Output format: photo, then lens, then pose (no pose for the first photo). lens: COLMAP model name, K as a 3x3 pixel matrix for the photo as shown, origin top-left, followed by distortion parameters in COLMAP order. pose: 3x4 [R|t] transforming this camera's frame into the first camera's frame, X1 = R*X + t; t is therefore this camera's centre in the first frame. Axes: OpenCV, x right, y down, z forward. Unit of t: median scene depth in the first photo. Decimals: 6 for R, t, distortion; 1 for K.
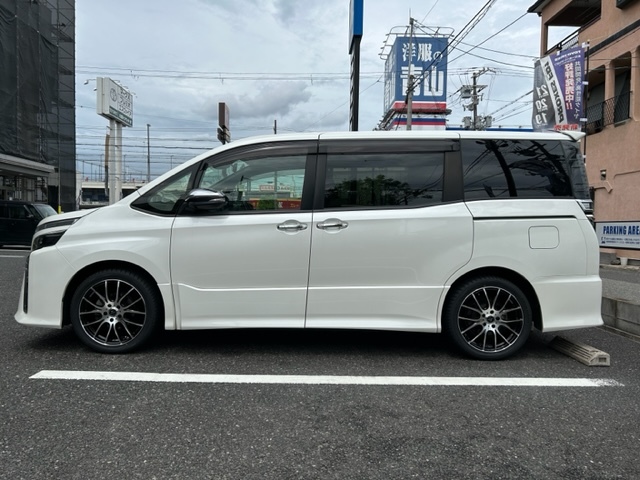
lens RADIAL K [[482.9, 0, 320.0], [0, 482.9, 240.0], [0, 0, 1]] dist [0.068336, -0.076179]
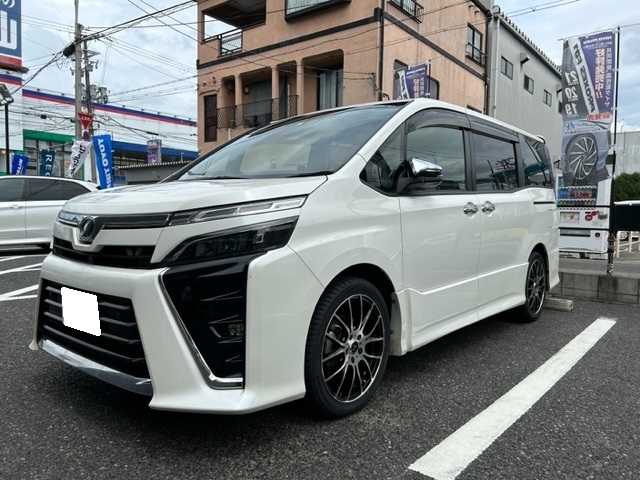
lens RADIAL K [[482.9, 0, 320.0], [0, 482.9, 240.0], [0, 0, 1]] dist [0.068336, -0.076179]
pose [[0.647850, -0.046894, 0.760323, -0.910854], [0.014873, 0.998692, 0.048923, -0.020291], [-0.761622, -0.020386, 0.647700, 0.626949]]
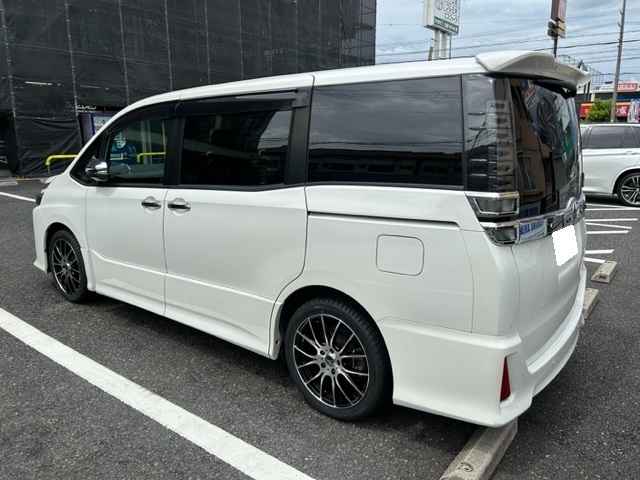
lens RADIAL K [[482.9, 0, 320.0], [0, 482.9, 240.0], [0, 0, 1]] dist [0.068336, -0.076179]
pose [[0.778741, 0.119966, -0.615768, 0.737476], [-0.006402, 0.983014, 0.183417, -0.128191], [0.627313, -0.138893, 0.766282, 0.495122]]
